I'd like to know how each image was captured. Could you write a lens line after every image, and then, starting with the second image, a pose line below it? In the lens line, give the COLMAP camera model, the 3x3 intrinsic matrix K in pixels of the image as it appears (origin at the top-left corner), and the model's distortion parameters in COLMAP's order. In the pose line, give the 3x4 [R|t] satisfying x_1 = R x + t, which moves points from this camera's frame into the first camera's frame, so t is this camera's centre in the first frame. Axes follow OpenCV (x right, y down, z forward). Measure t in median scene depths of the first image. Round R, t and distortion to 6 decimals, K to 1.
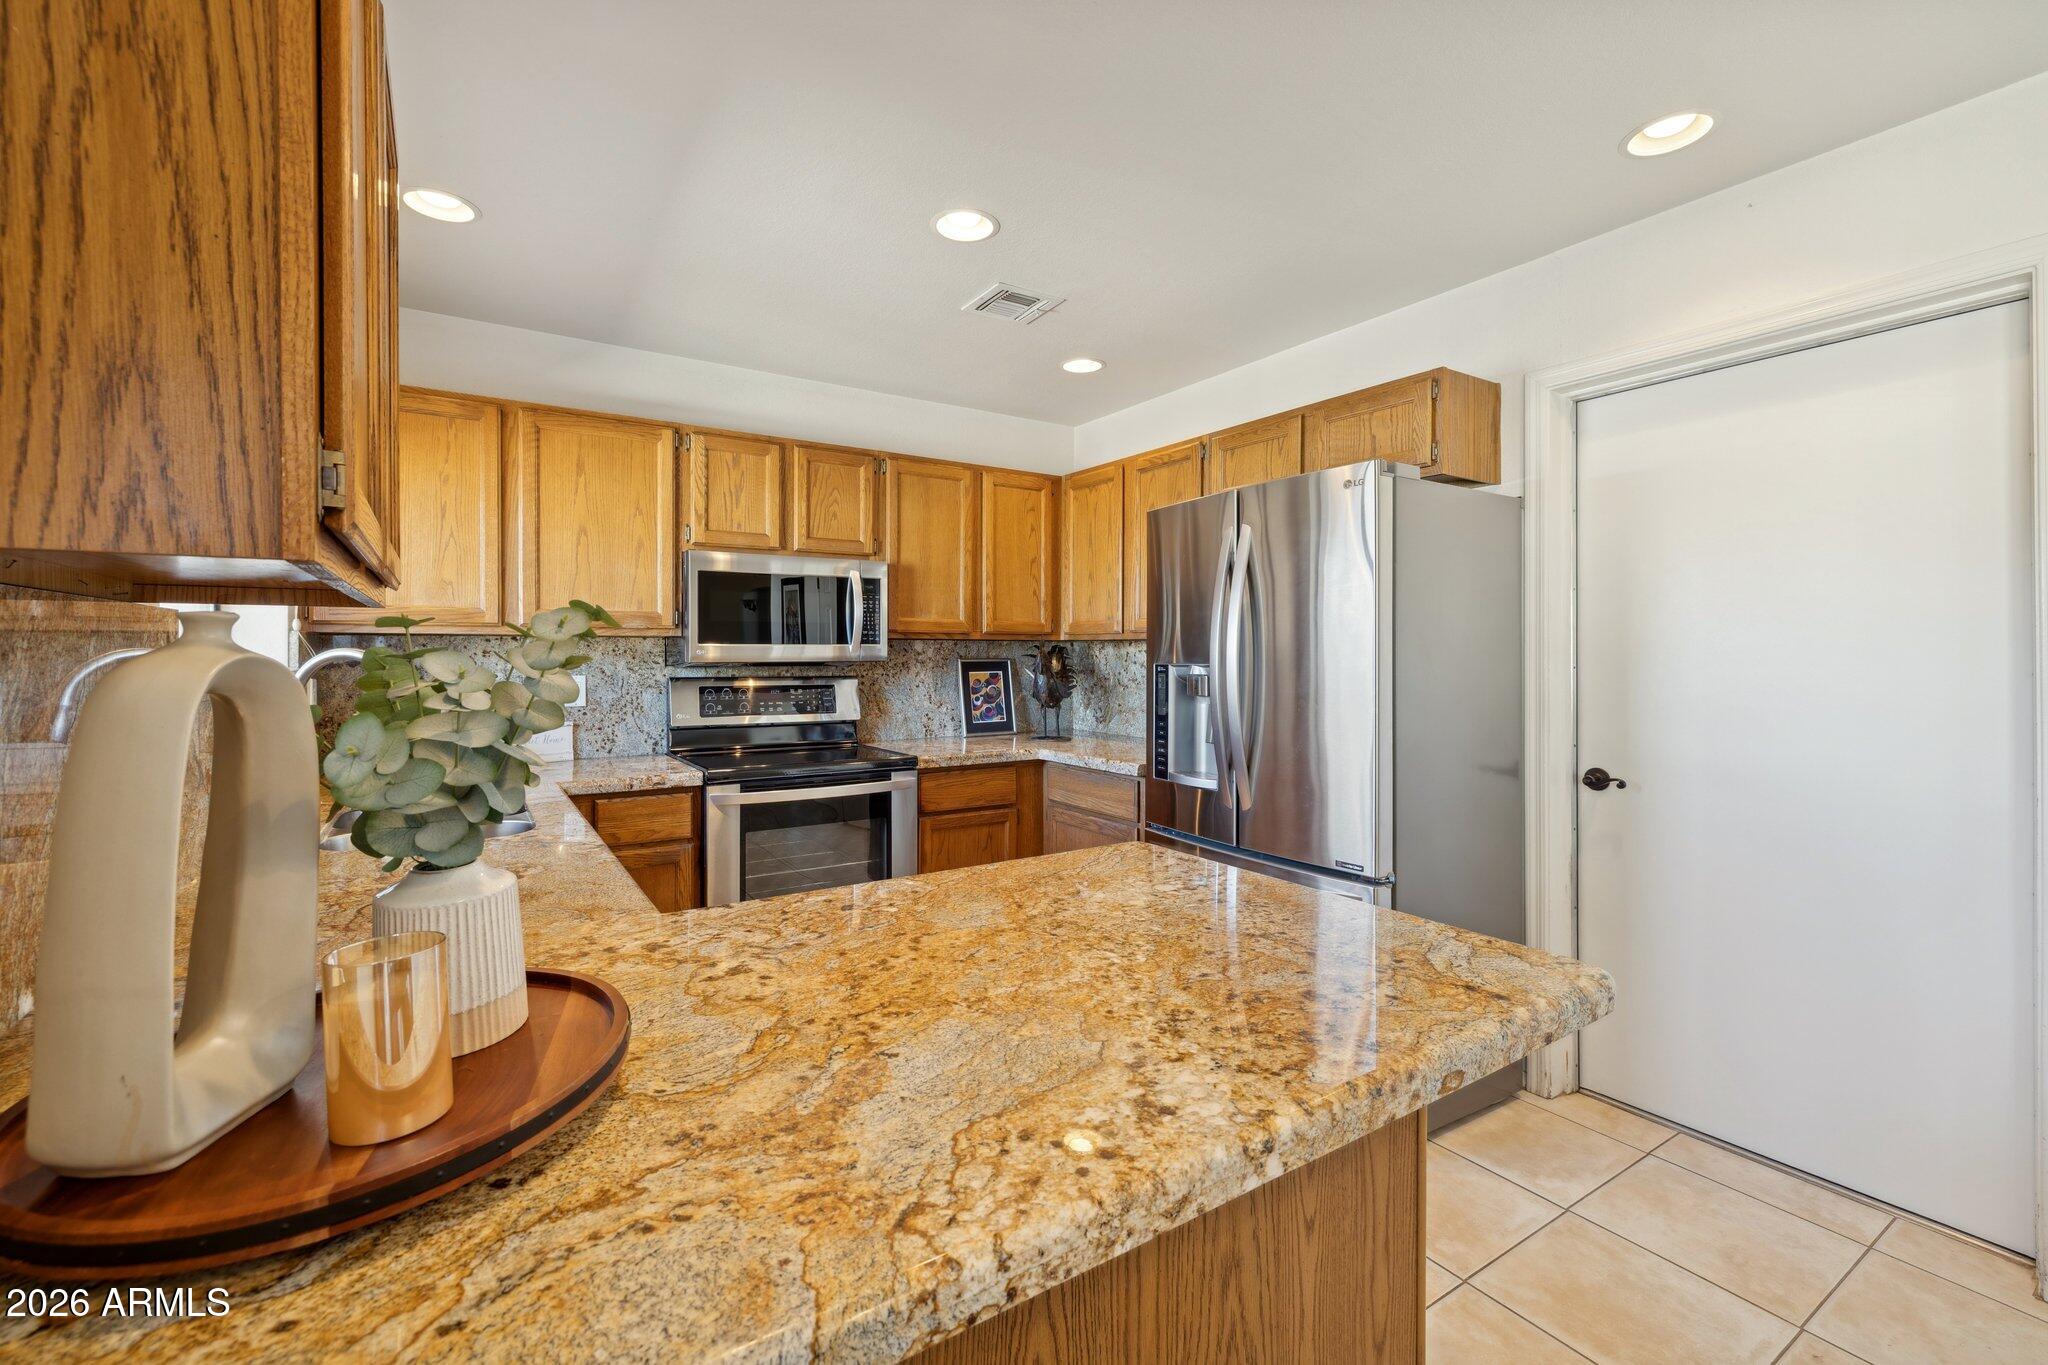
lens RADIAL K [[864.2, 0, 1018.0], [0, 864.2, 653.7], [0, 0, 1]] dist [-0.000278, 0.000046]
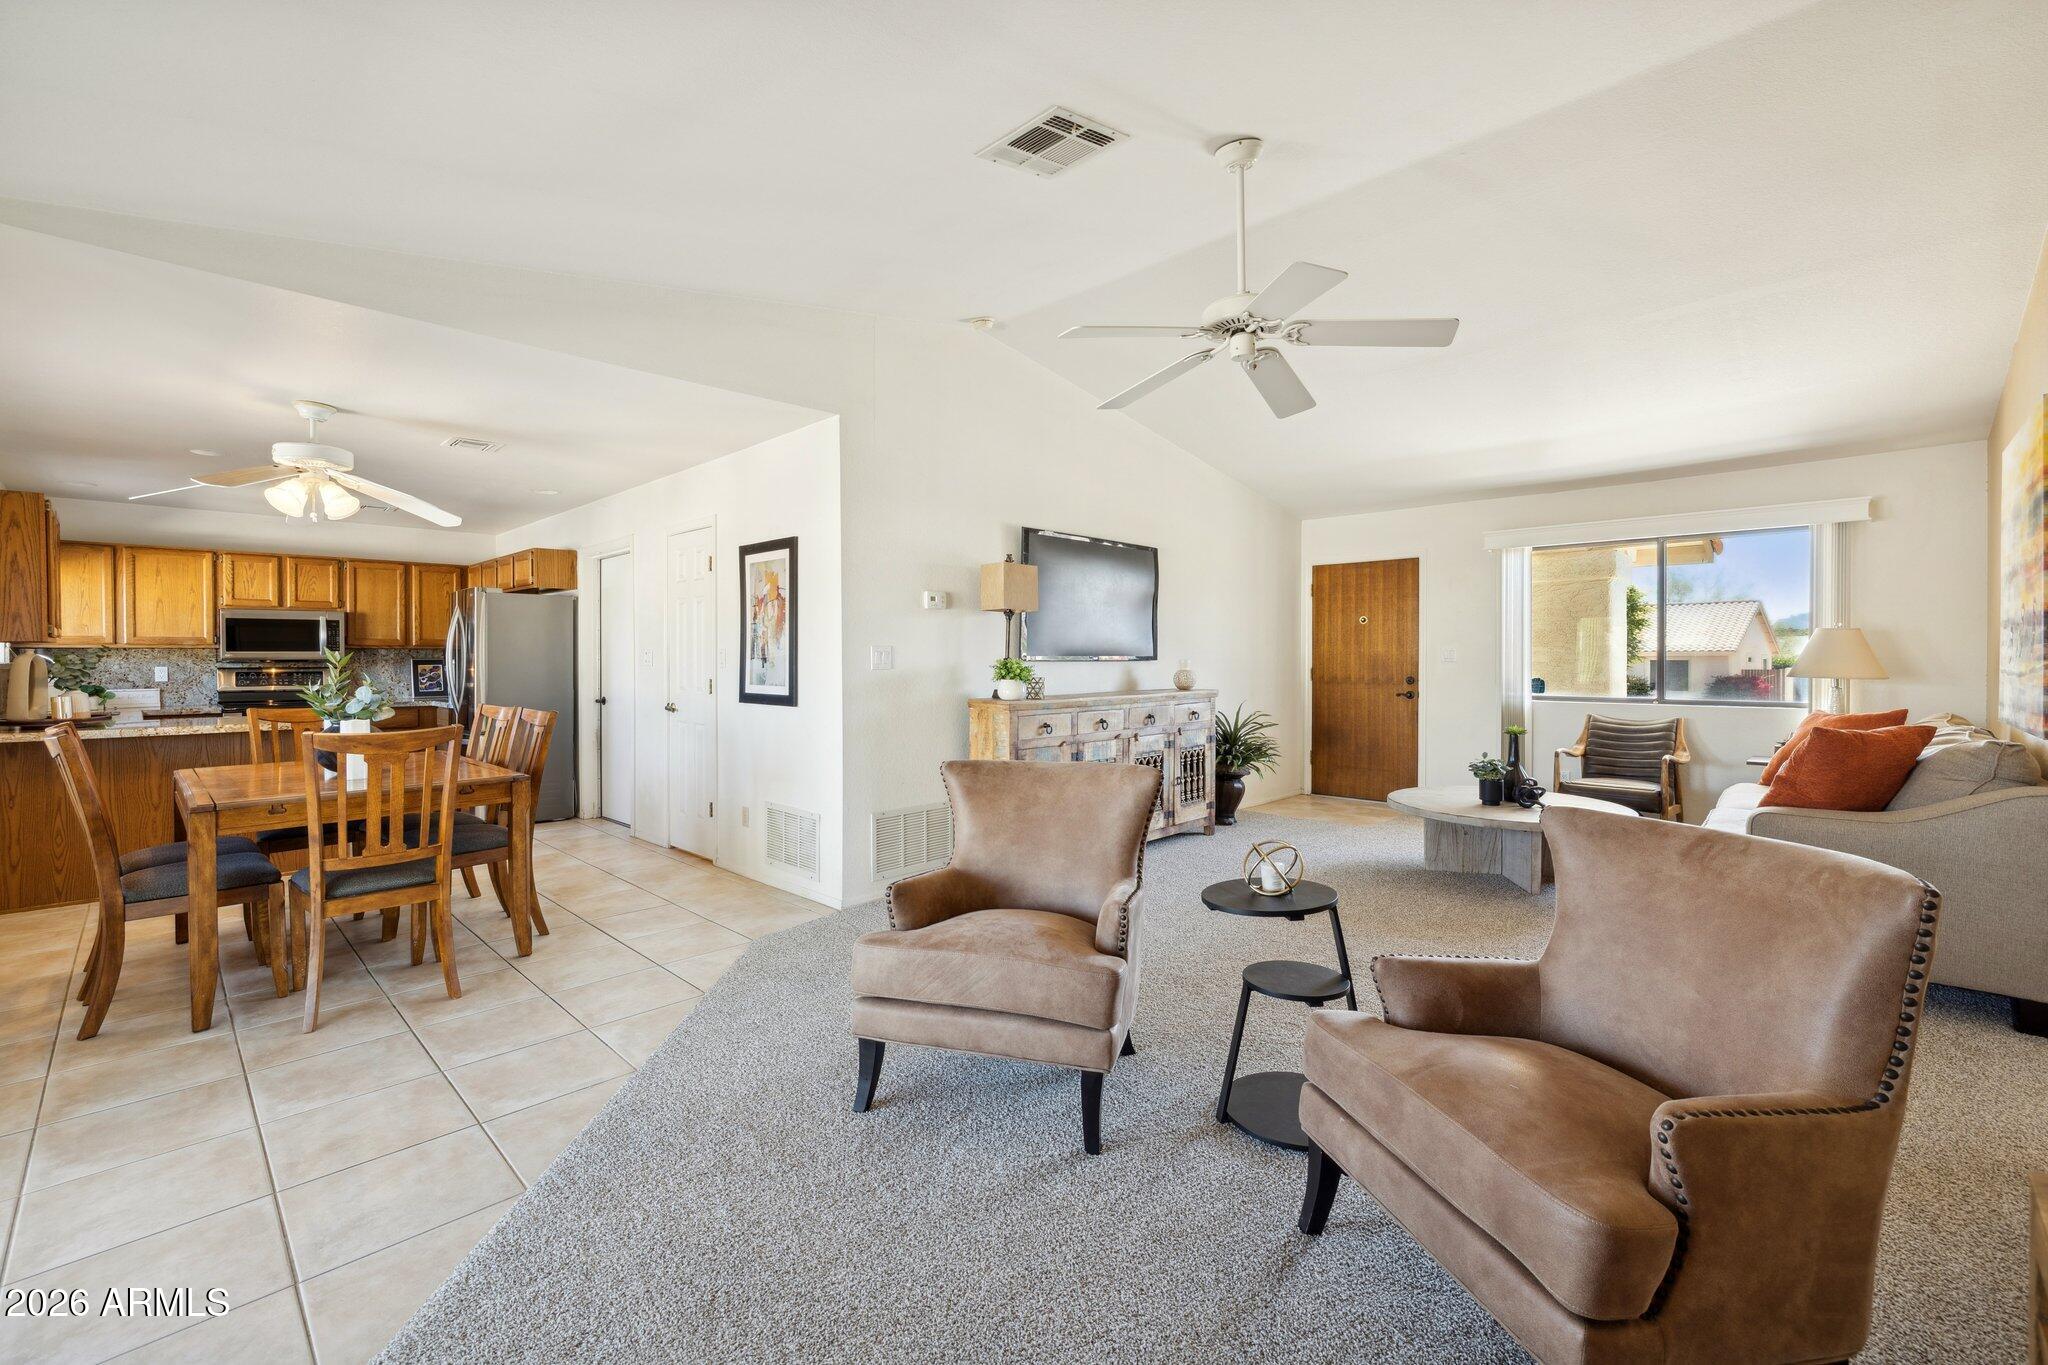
lens RADIAL K [[856.5, 0, 1026.2], [0, 856.5, 663.7], [0, 0, 1]] dist [-0.001413, -0.000263]
pose [[0.973614, -0.005860, 0.228125, 1.109808], [0.004172, 0.999960, 0.007882, 0.010768], [-0.228162, -0.006723, 0.973600, -1.574349]]
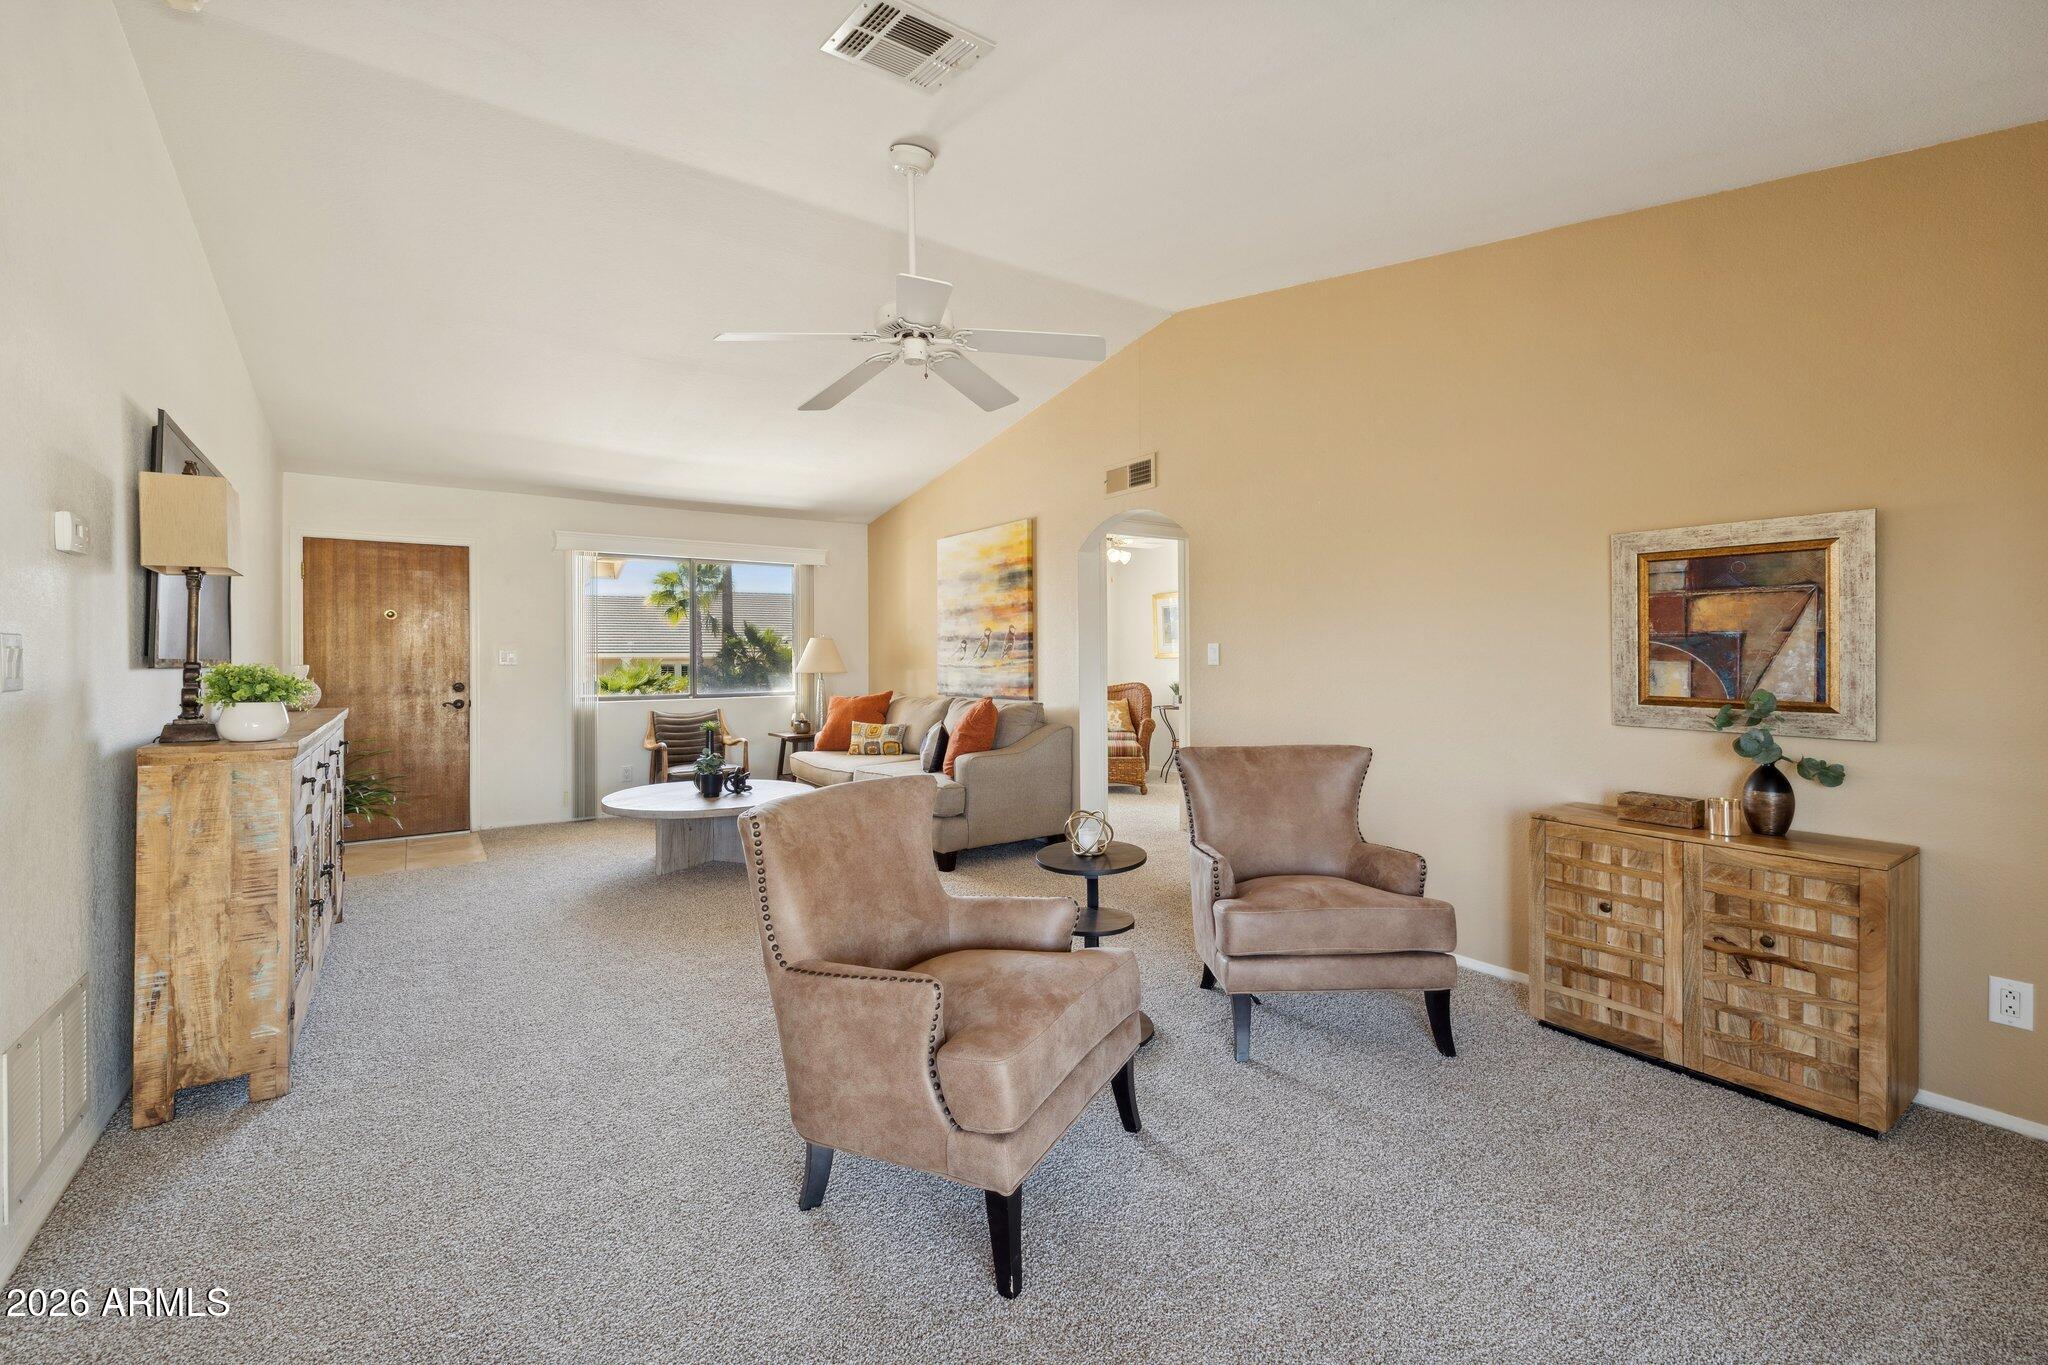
lens RADIAL K [[864.2, 0, 1018.0], [0, 864.2, 653.7], [0, 0, 1]] dist [-0.000278, 0.000046]
pose [[-0.047429, -0.001209, 0.998874, 0.571716], [0.008206, 0.999965, 0.001600, 0.006993], [-0.998841, 0.008273, -0.047418, -0.760102]]
